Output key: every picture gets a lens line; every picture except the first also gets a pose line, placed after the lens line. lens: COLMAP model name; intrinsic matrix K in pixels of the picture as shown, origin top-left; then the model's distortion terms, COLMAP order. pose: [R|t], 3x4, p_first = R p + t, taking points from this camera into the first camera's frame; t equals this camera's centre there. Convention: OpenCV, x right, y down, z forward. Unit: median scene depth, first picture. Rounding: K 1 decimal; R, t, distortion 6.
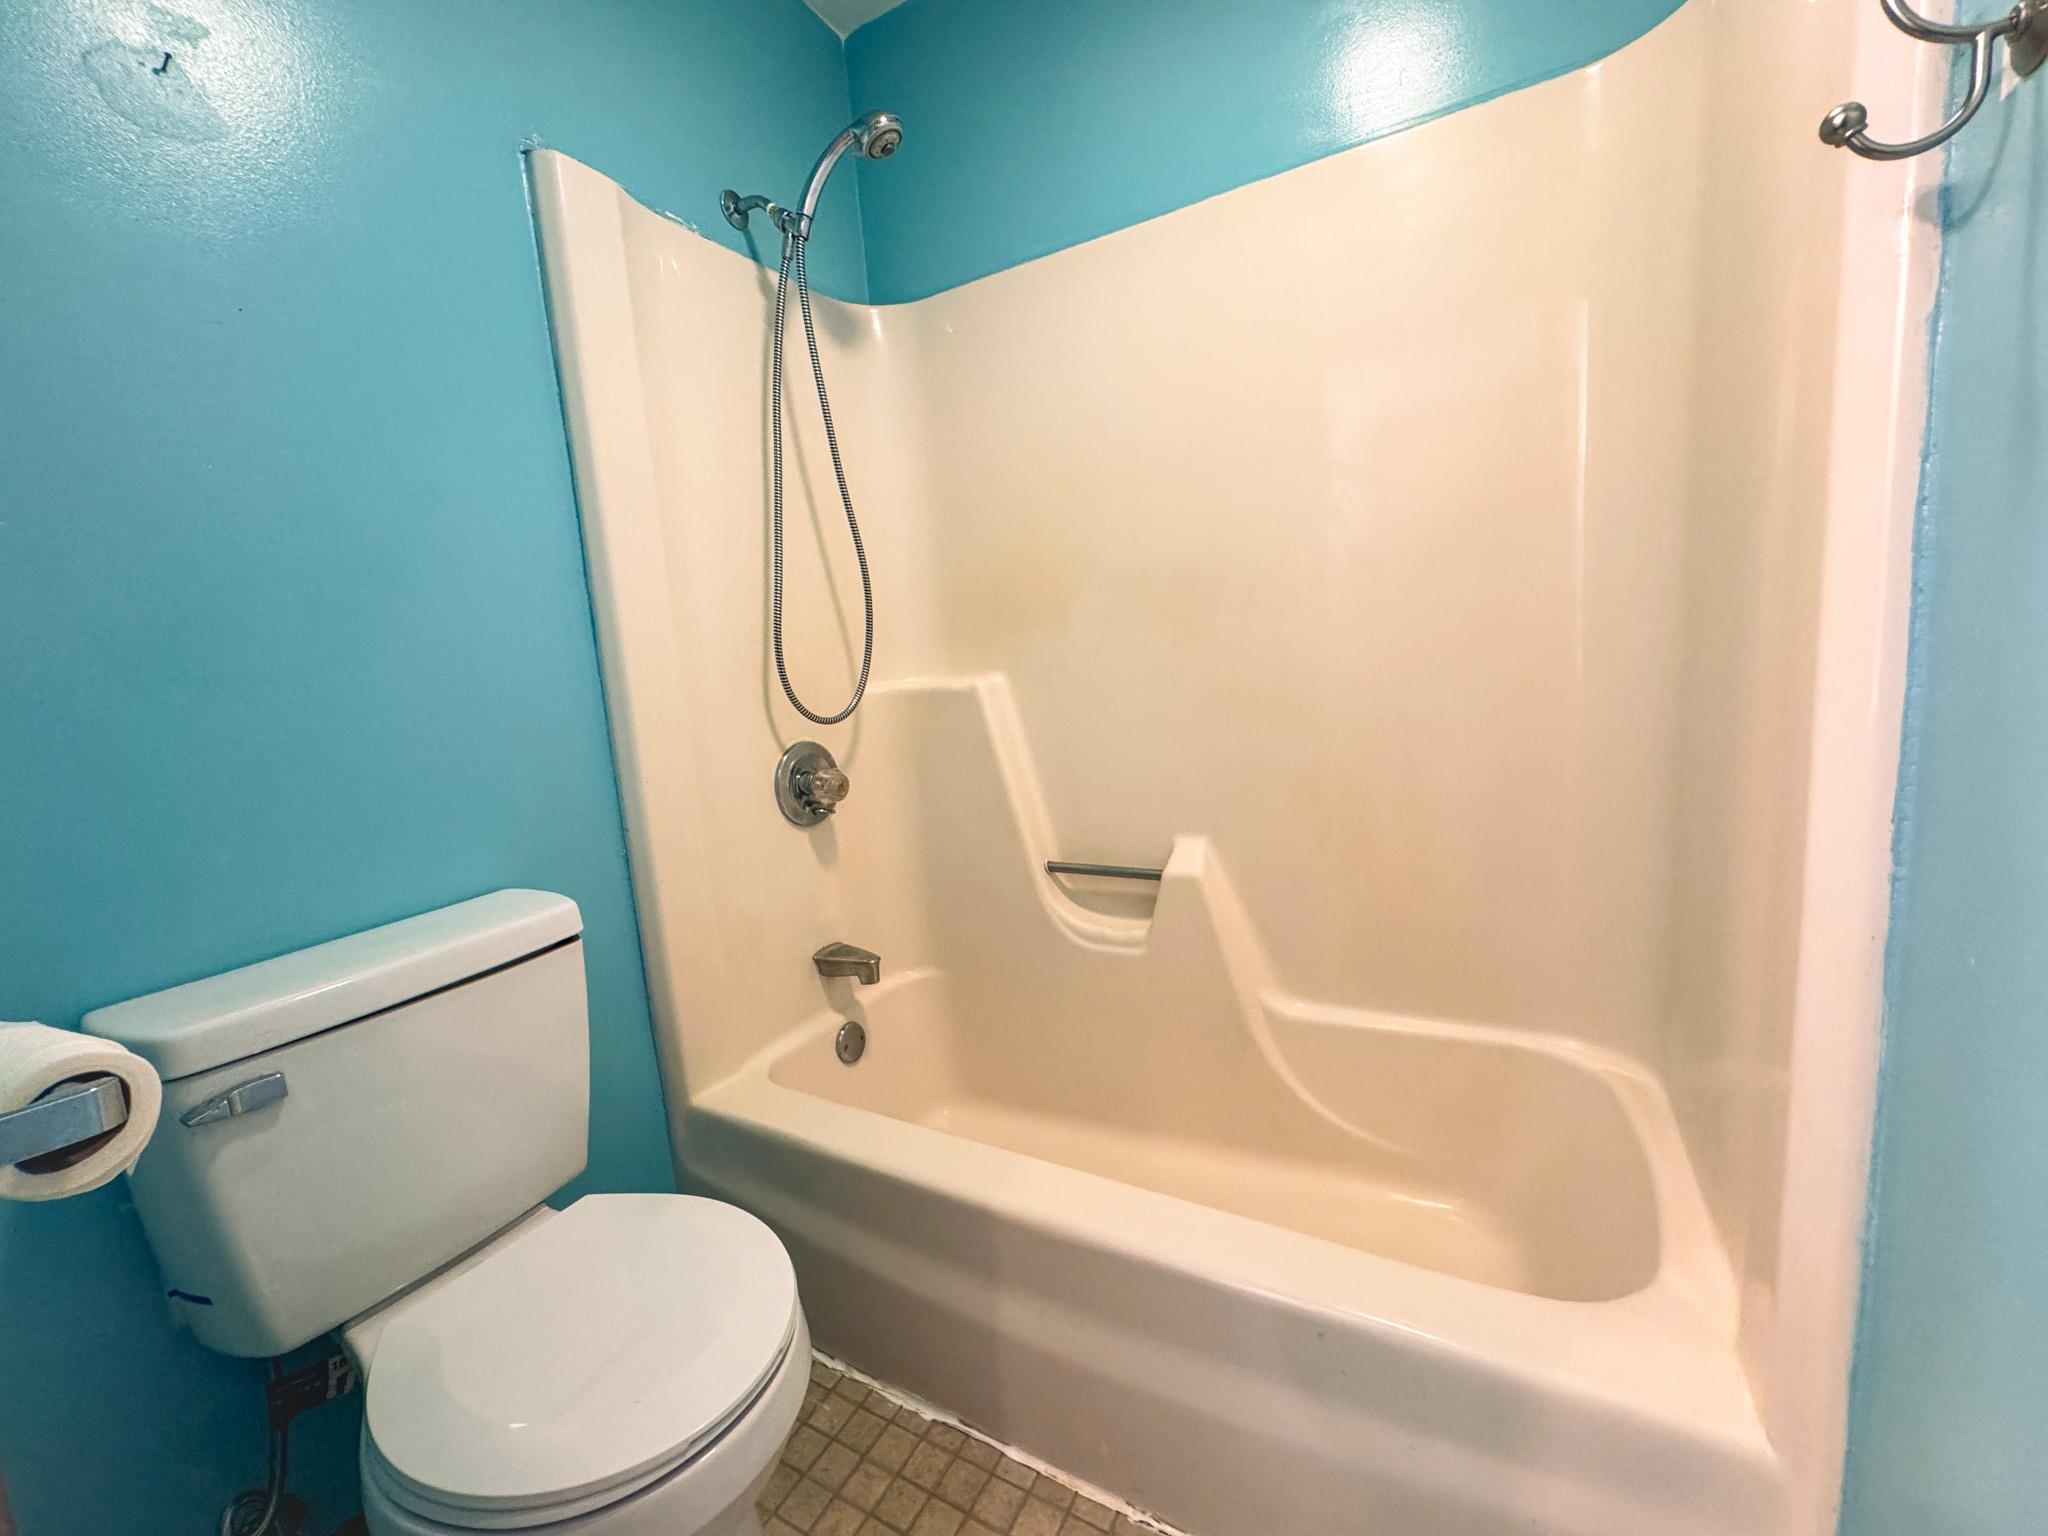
lens RADIAL K [[823.9, 0, 1024.0], [0, 823.9, 768.0], [0, 0, 1]] dist [-0.001097, -0.000414]
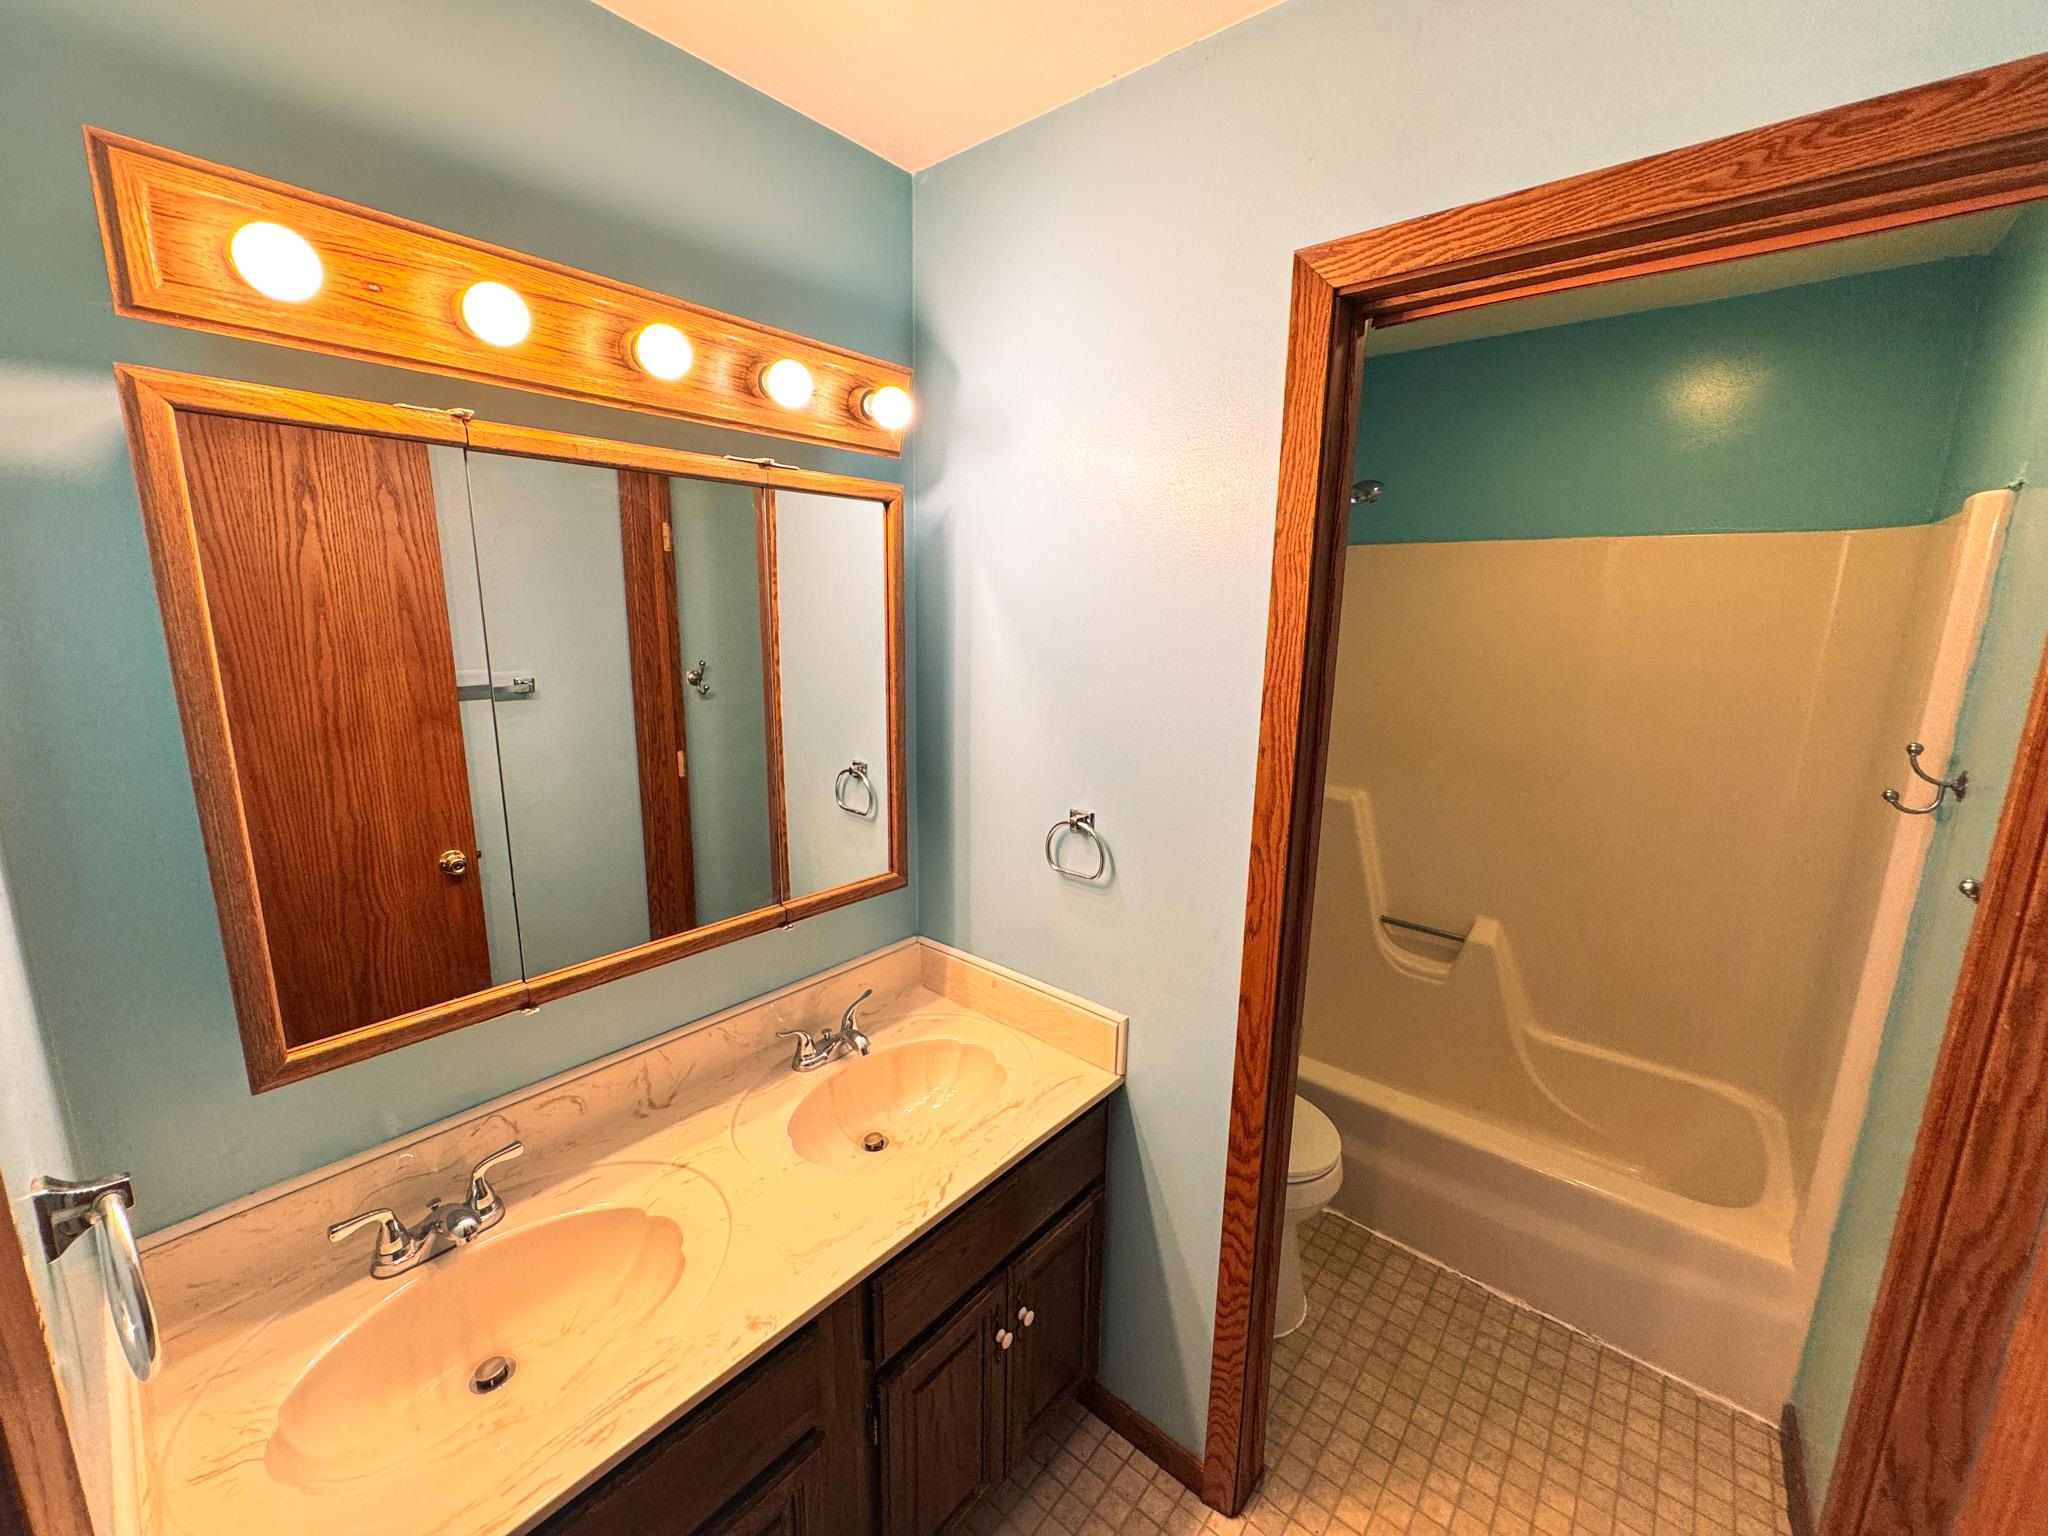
lens RADIAL K [[823.9, 0, 1024.0], [0, 823.9, 768.0], [0, 0, 1]] dist [-0.001097, -0.000414]
pose [[0.979224, 0.130671, -0.155066, -0.471518], [-0.121709, 0.990370, 0.065983, -0.202504], [0.162194, -0.045739, 0.985698, -0.706533]]
